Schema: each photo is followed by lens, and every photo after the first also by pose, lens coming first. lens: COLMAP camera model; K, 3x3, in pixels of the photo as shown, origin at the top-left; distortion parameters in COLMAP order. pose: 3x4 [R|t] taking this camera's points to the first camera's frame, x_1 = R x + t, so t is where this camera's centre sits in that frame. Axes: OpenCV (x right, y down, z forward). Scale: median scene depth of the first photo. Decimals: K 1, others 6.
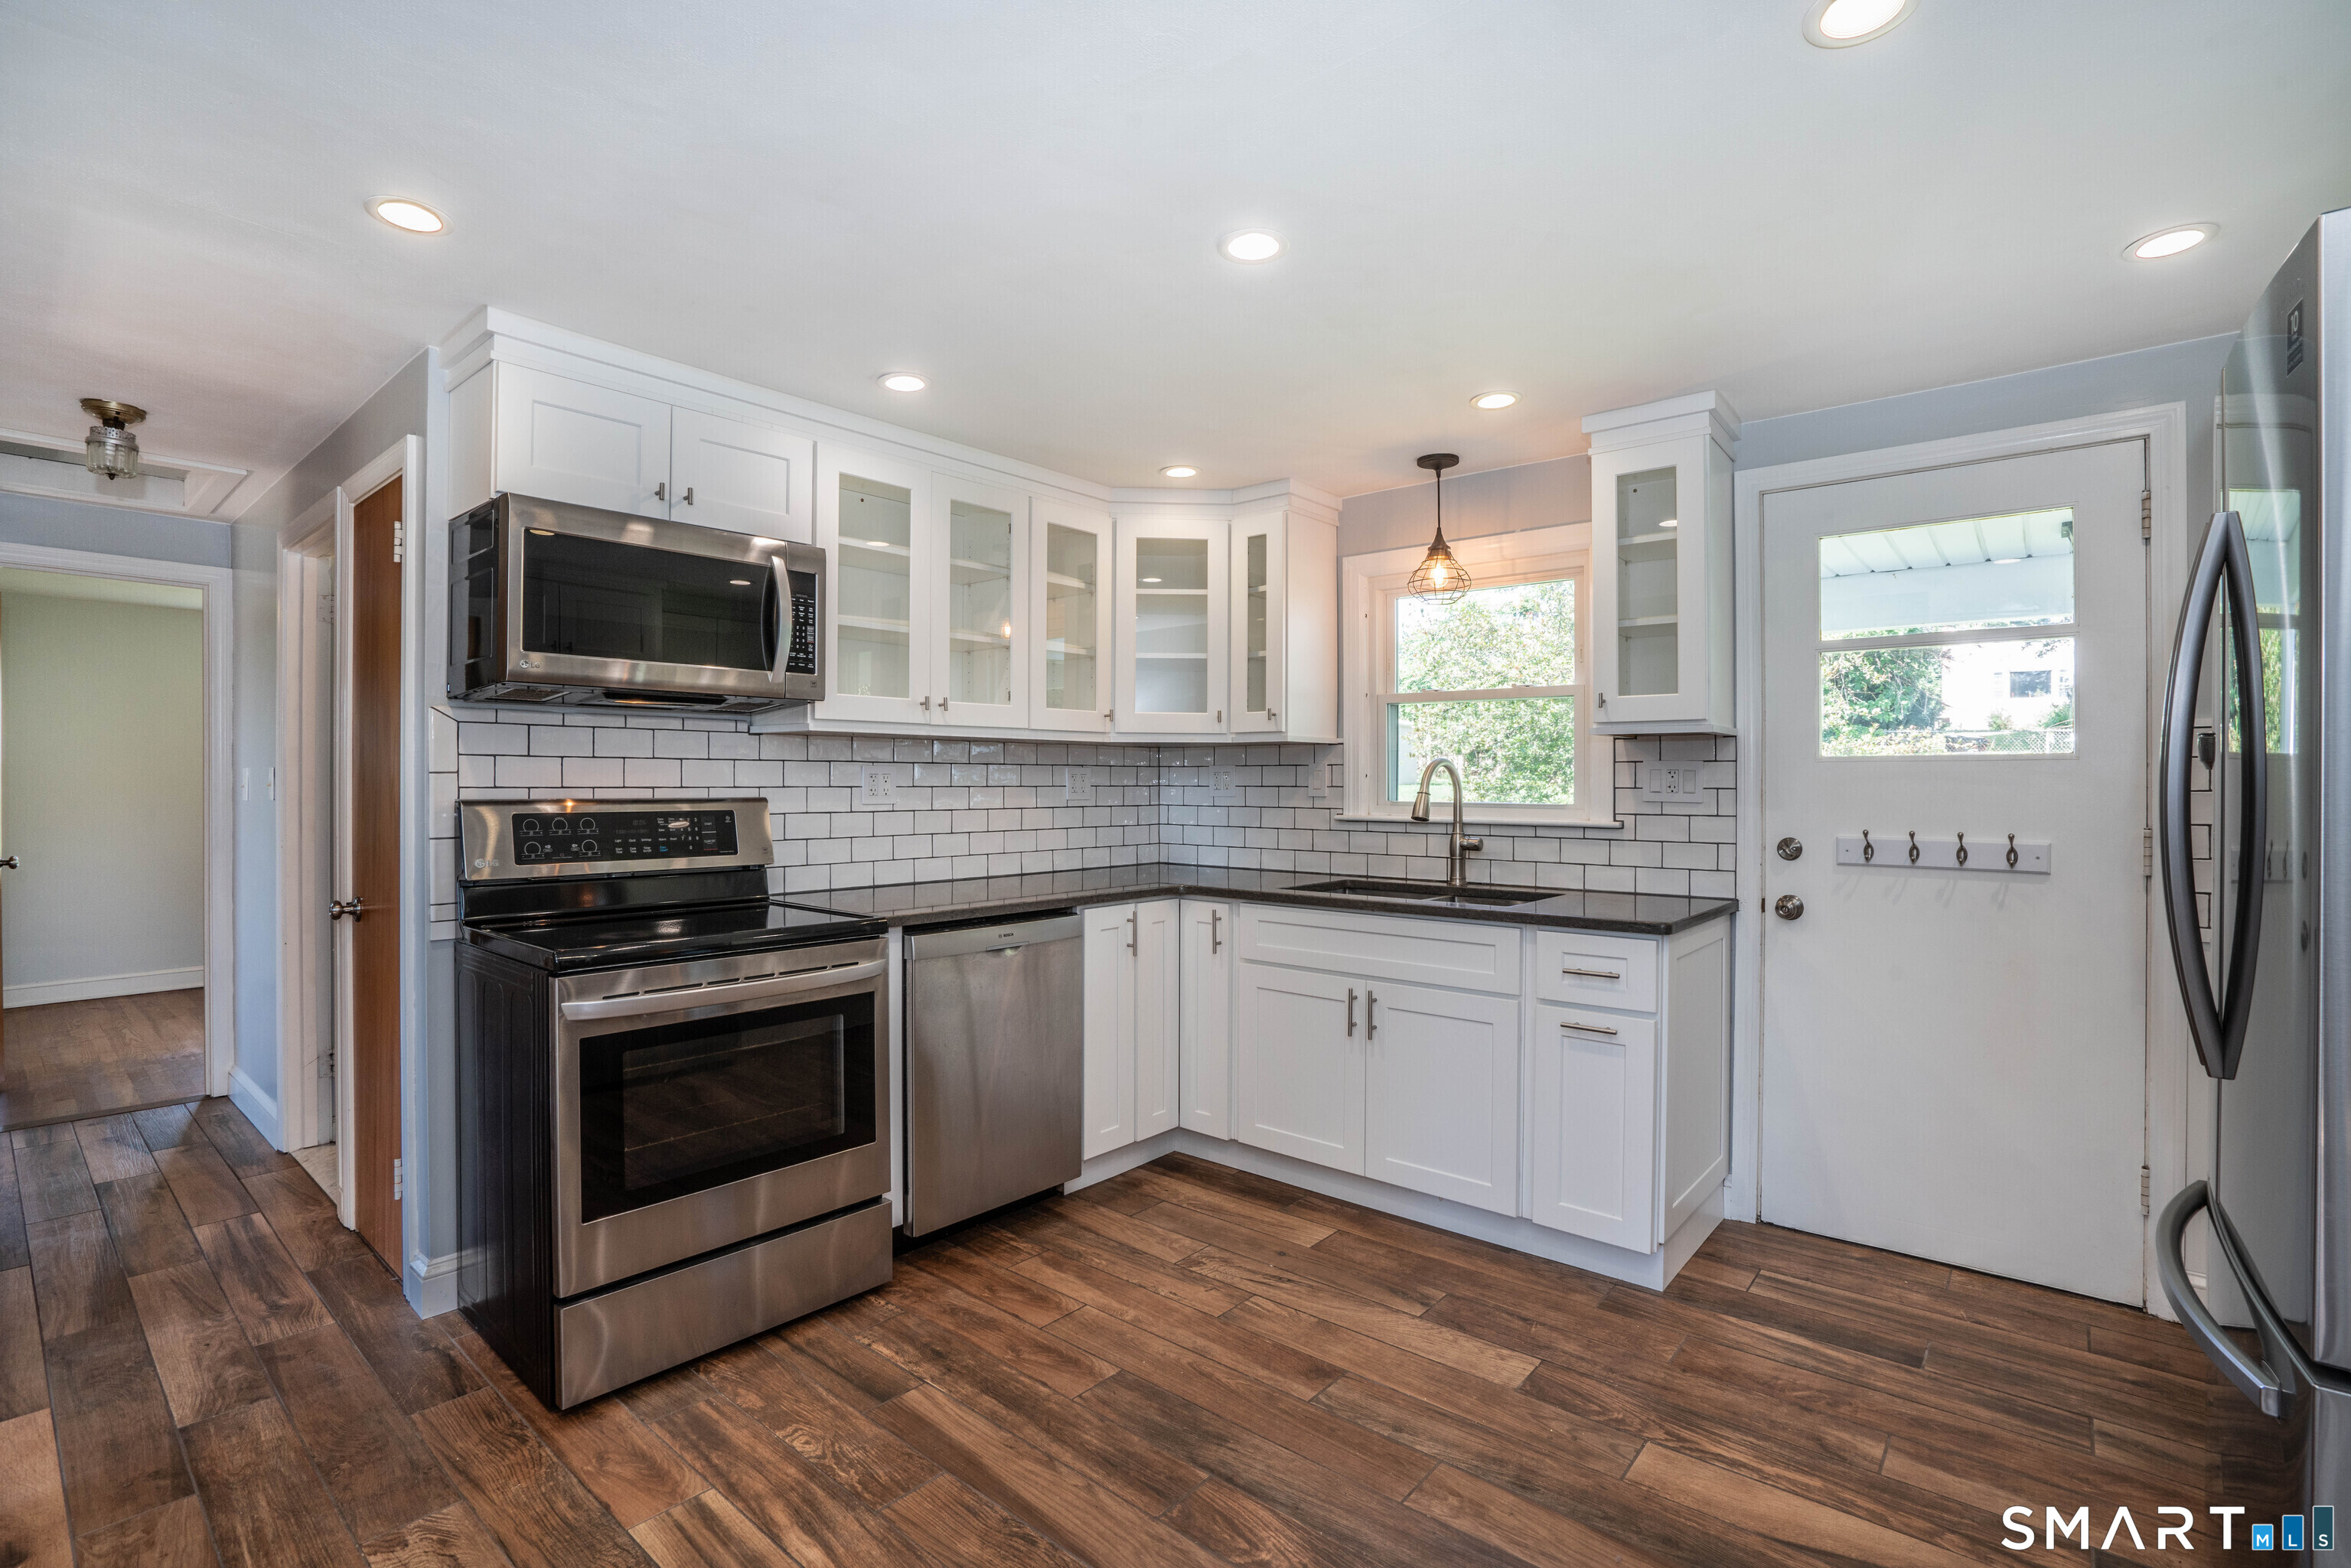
lens RADIAL K [[1076.4, 0, 1170.0], [0, 1076.4, 783.3], [0, 0, 1]] dist [-0.012728, 0.001050]
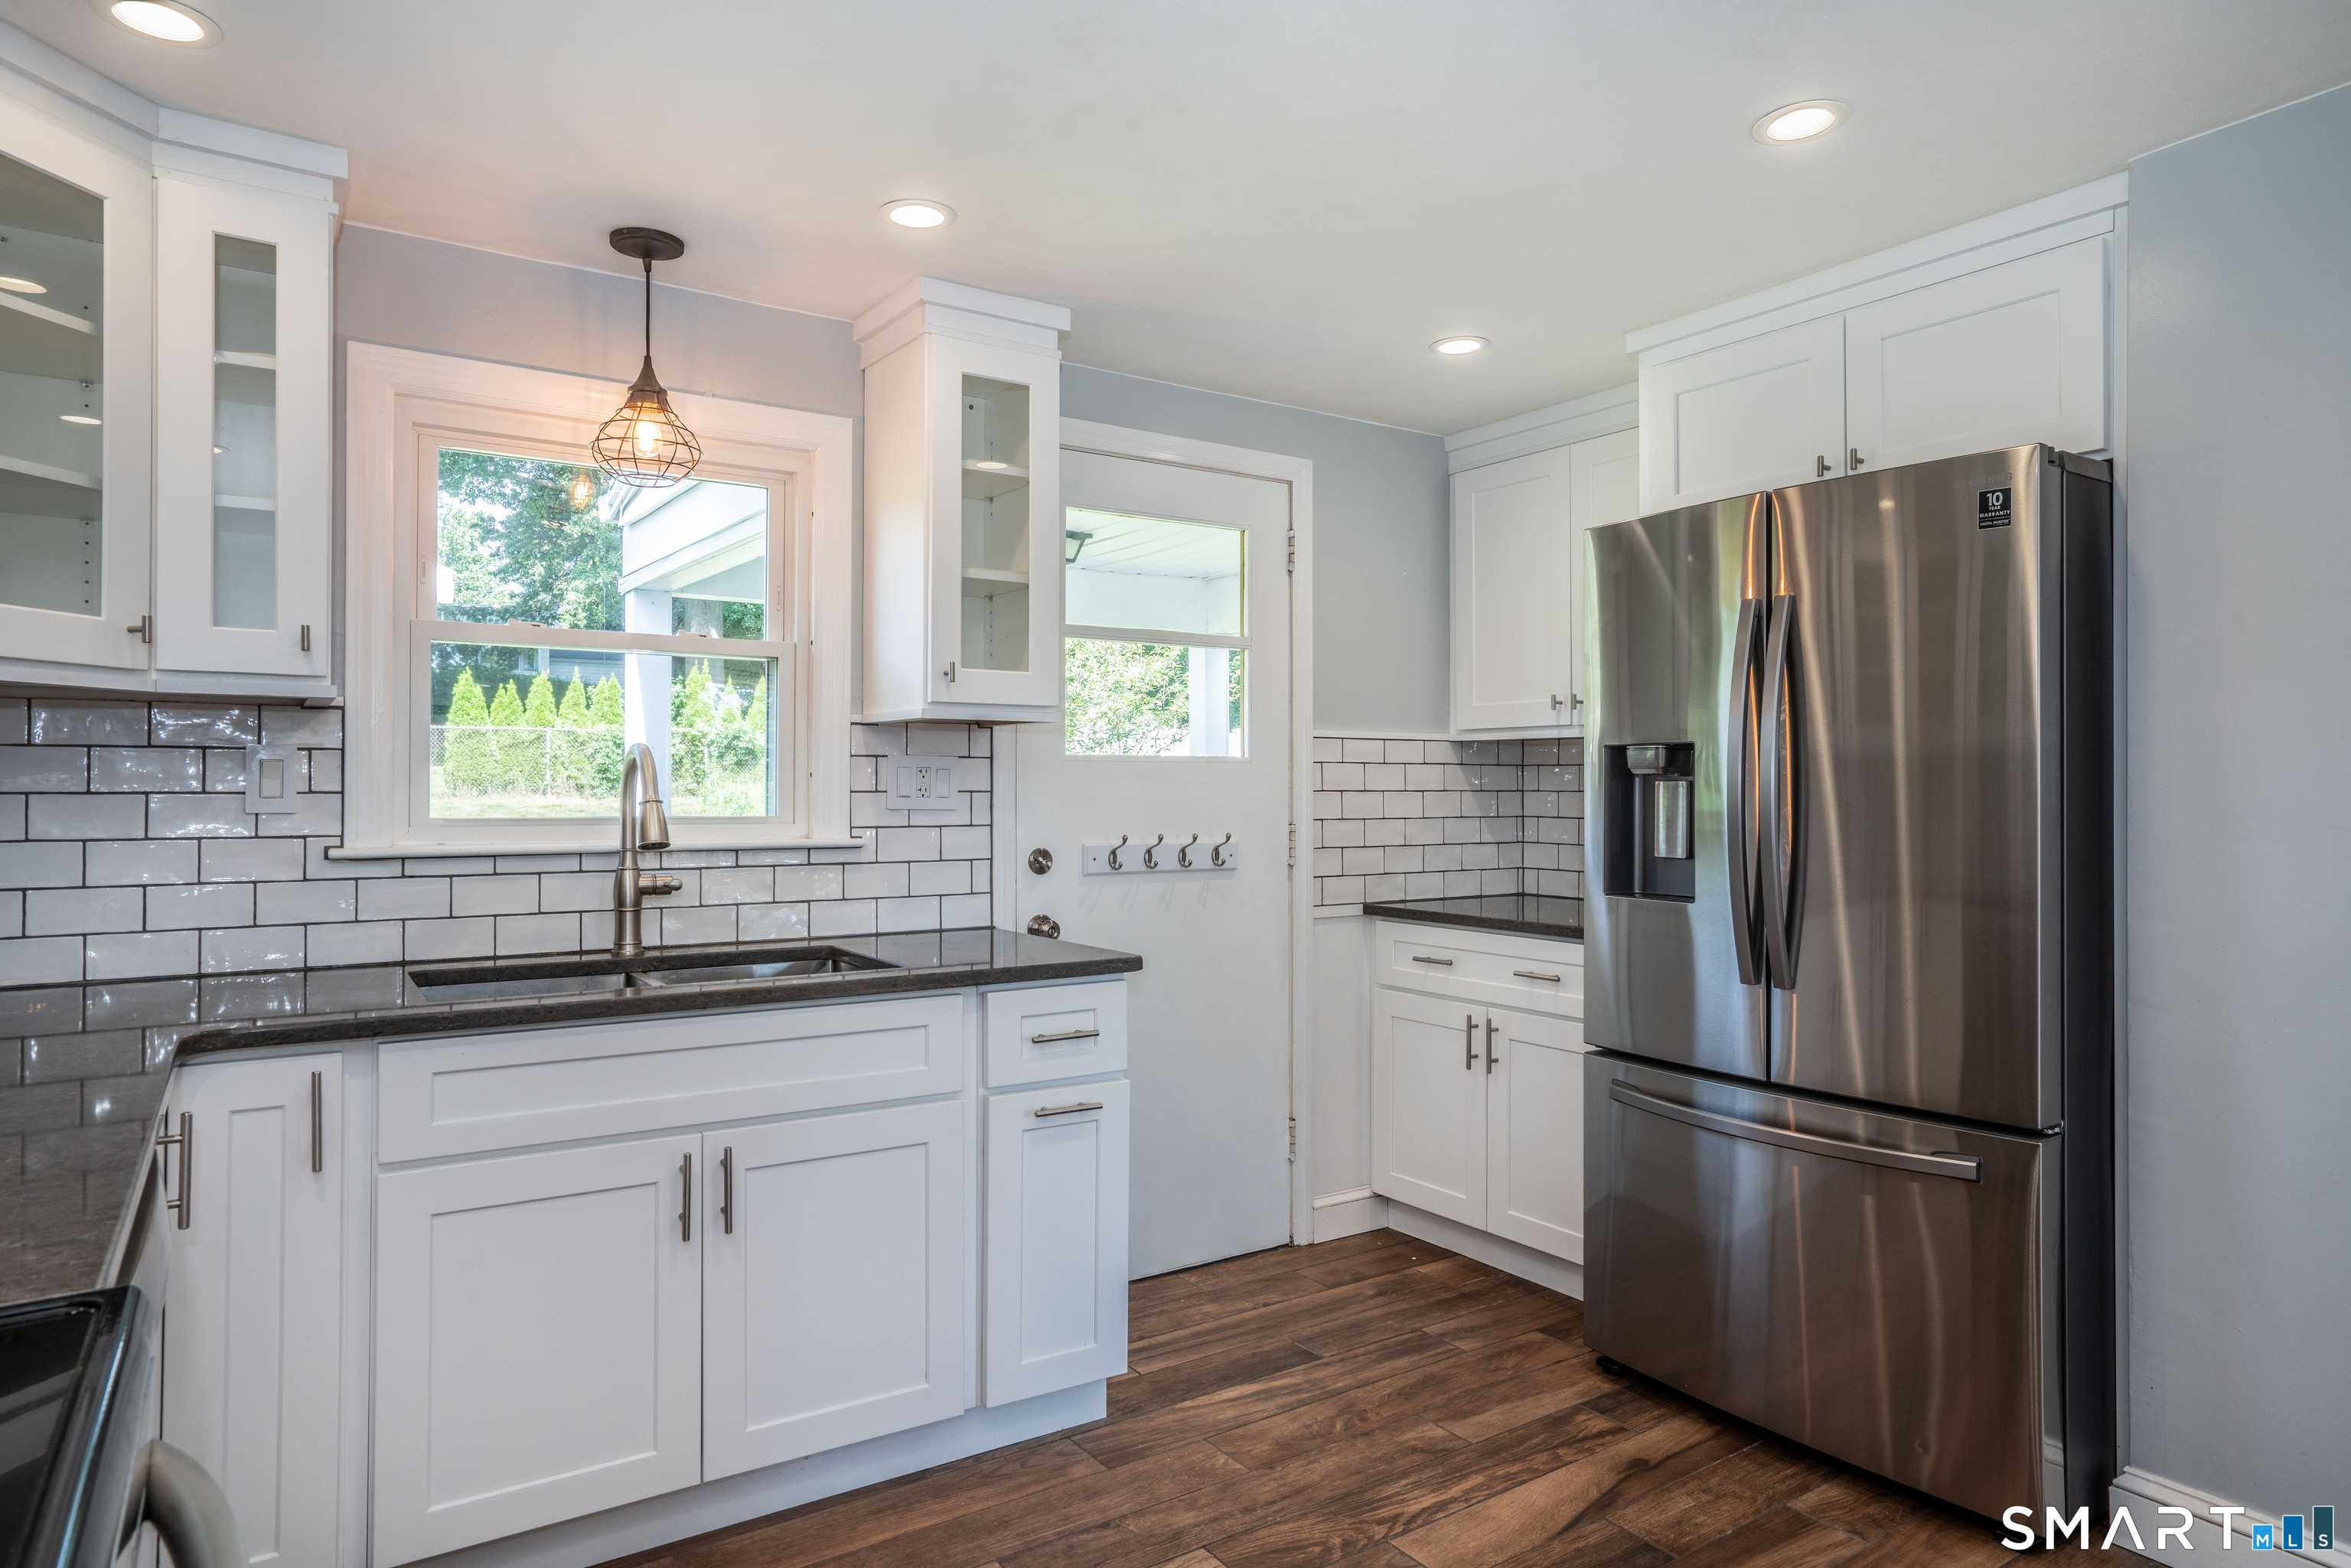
lens RADIAL K [[1393.8, 0, 1178.8], [0, 1393.8, 775.6], [0, 0, 1]] dist [-0.023751, 0.003109]
pose [[0.274637, 0.009981, 0.961496, -0.502821], [0.004649, 0.999921, -0.011708, 0.006848], [-0.961537, 0.007686, 0.274569, 0.627878]]
